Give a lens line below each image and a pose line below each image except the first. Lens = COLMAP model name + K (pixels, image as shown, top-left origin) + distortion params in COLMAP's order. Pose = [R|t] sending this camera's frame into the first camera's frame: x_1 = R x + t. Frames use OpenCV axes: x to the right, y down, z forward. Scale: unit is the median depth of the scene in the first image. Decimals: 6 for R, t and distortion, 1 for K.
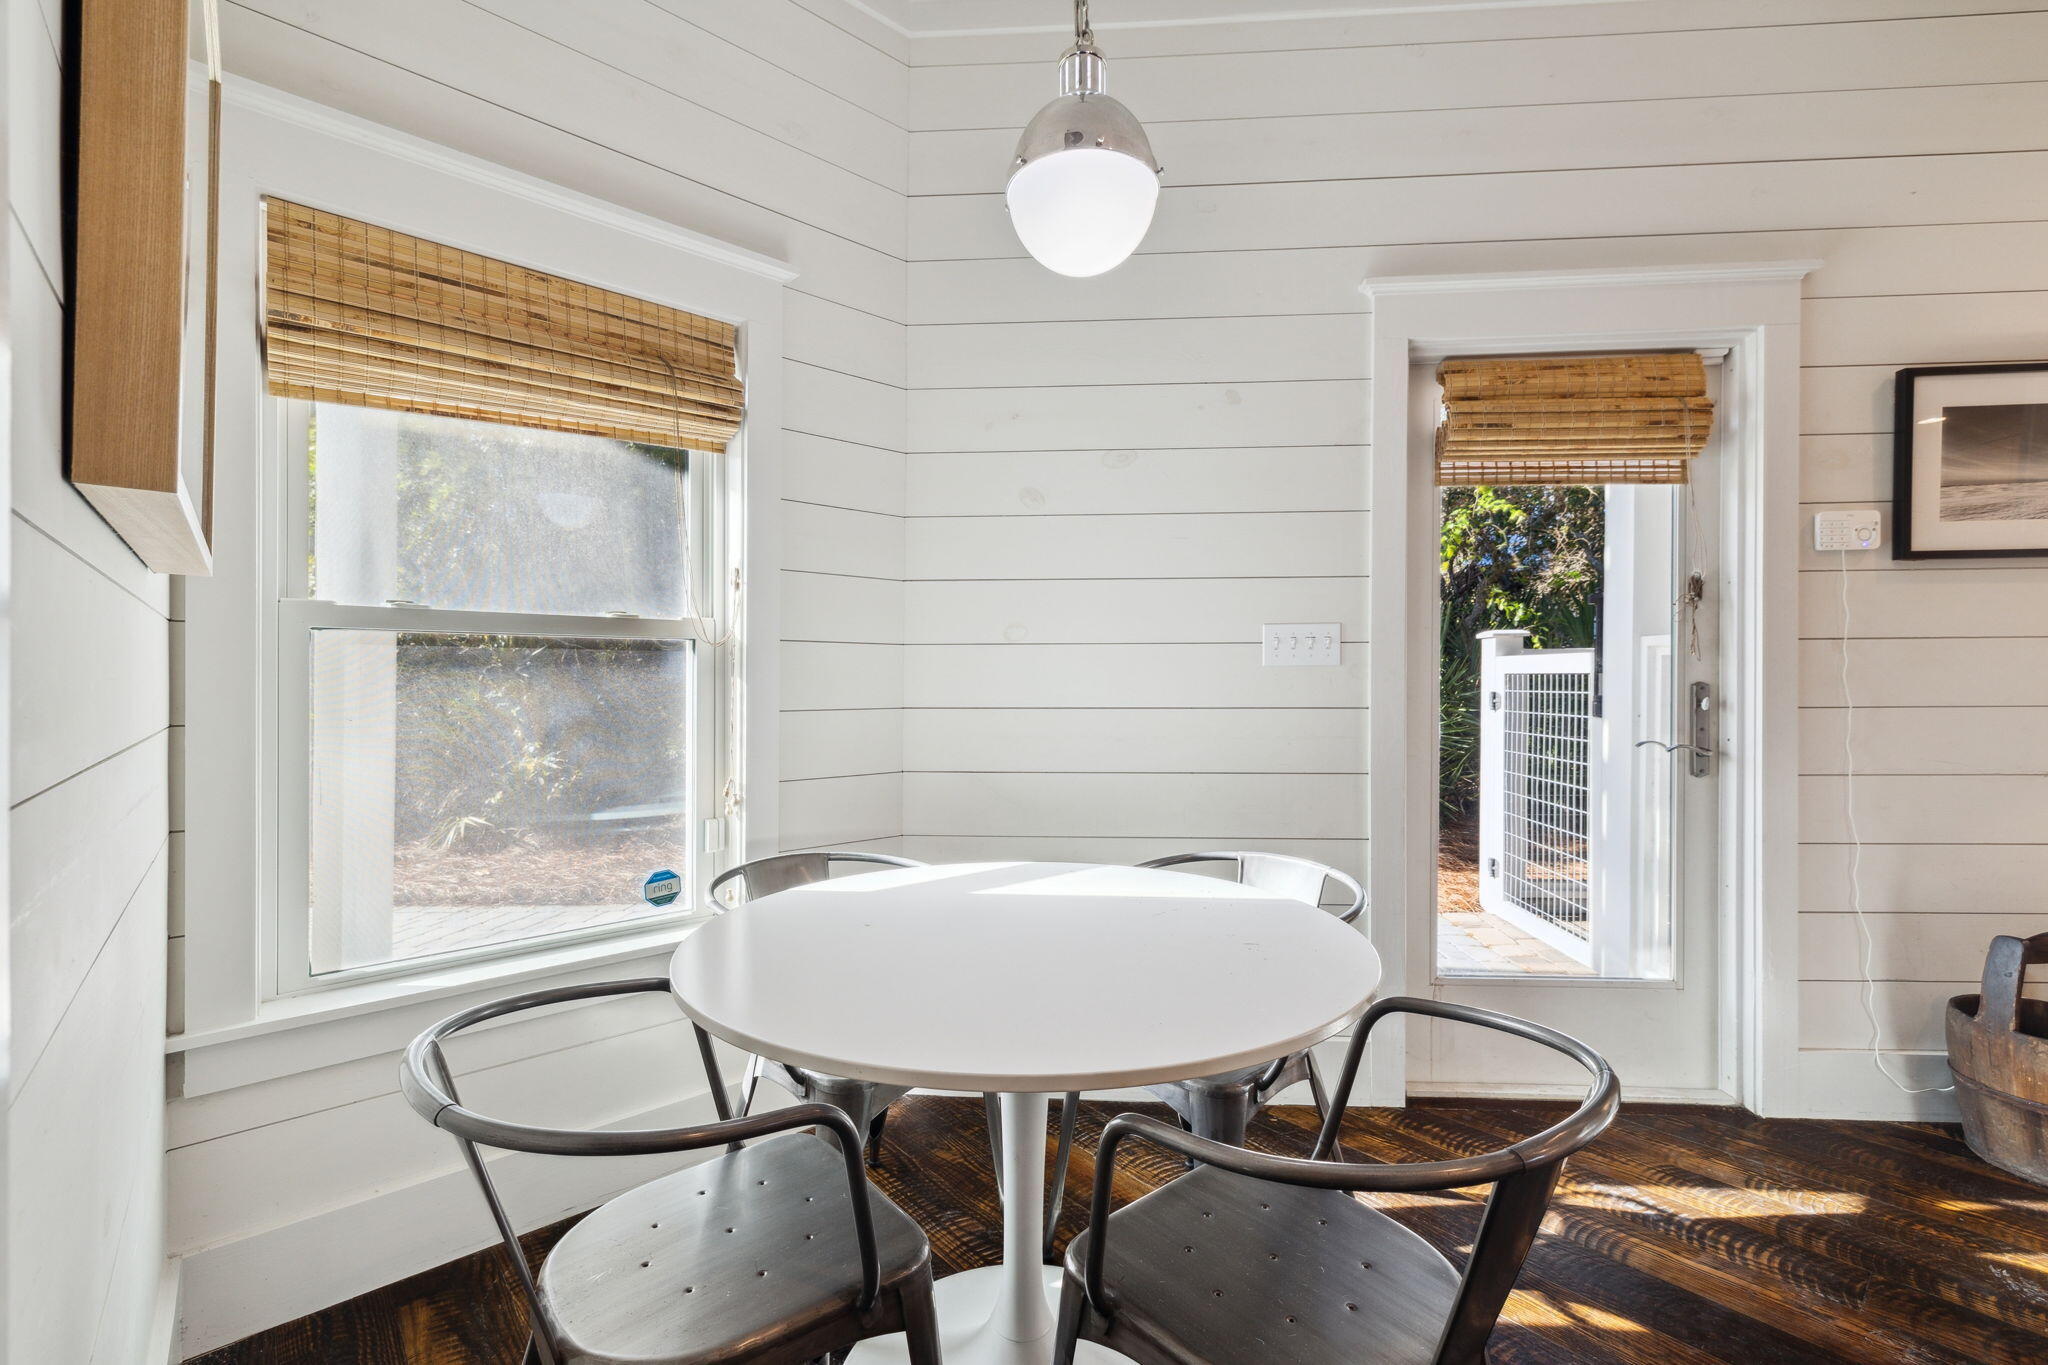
lens RADIAL K [[869.5, 0, 1024.0], [0, 869.5, 682.5], [0, 0, 1]] dist [0.000751, 0.000184]
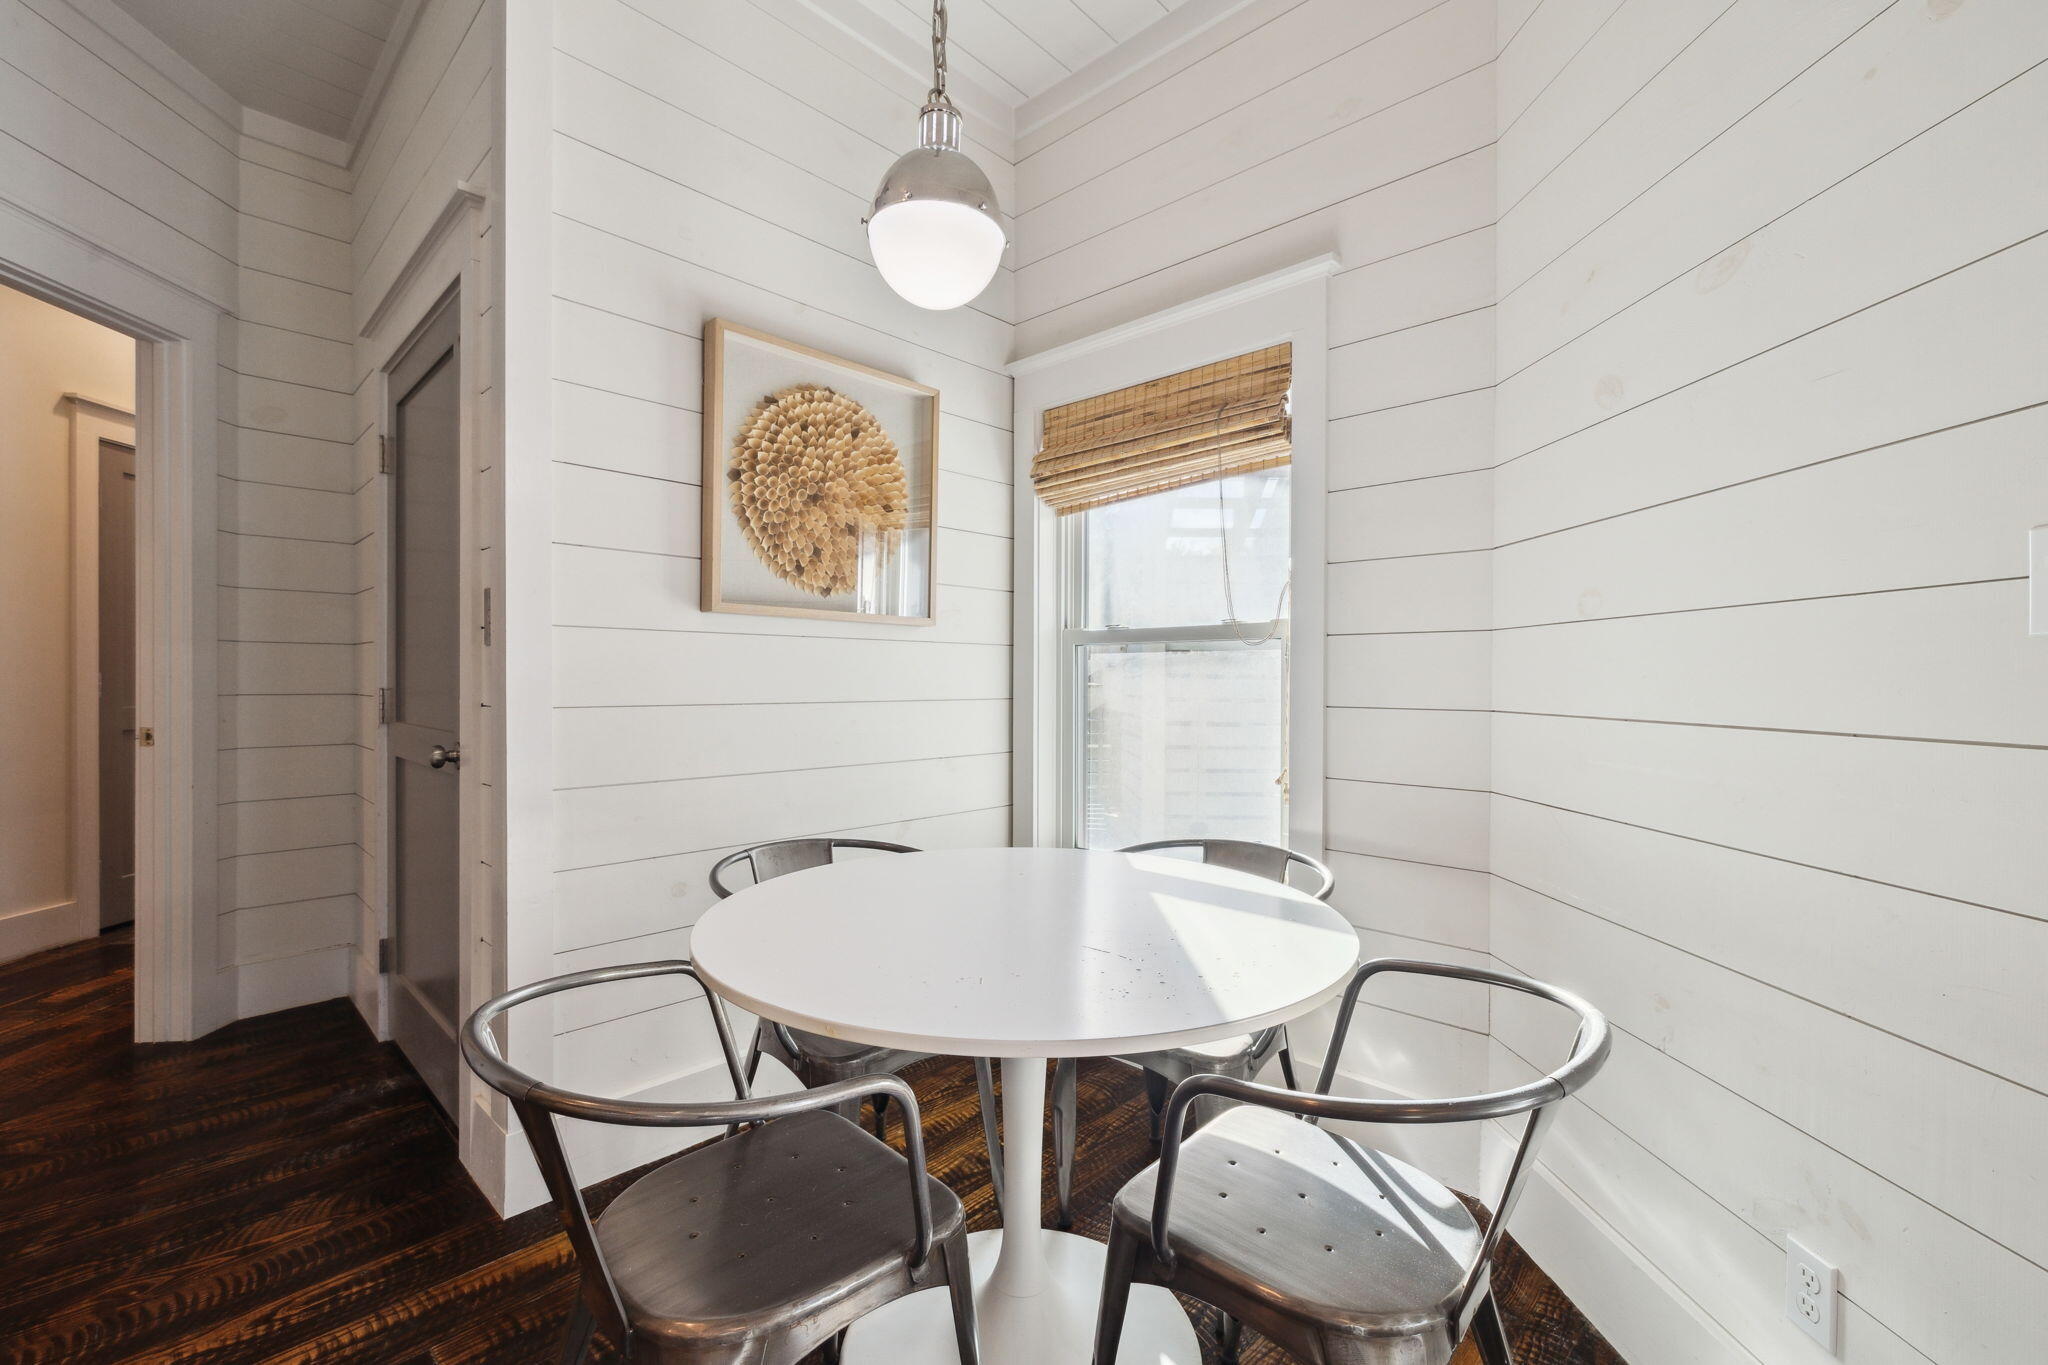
lens RADIAL K [[858.2, 0, 1028.1], [0, 858.2, 667.2], [0, 0, 1]] dist [-0.000735, -0.000121]
pose [[0.101315, -0.012510, -0.994776, 0.769524], [-0.004364, 0.999906, -0.013019, 0.001747], [0.994845, 0.005660, 0.101251, 0.664616]]
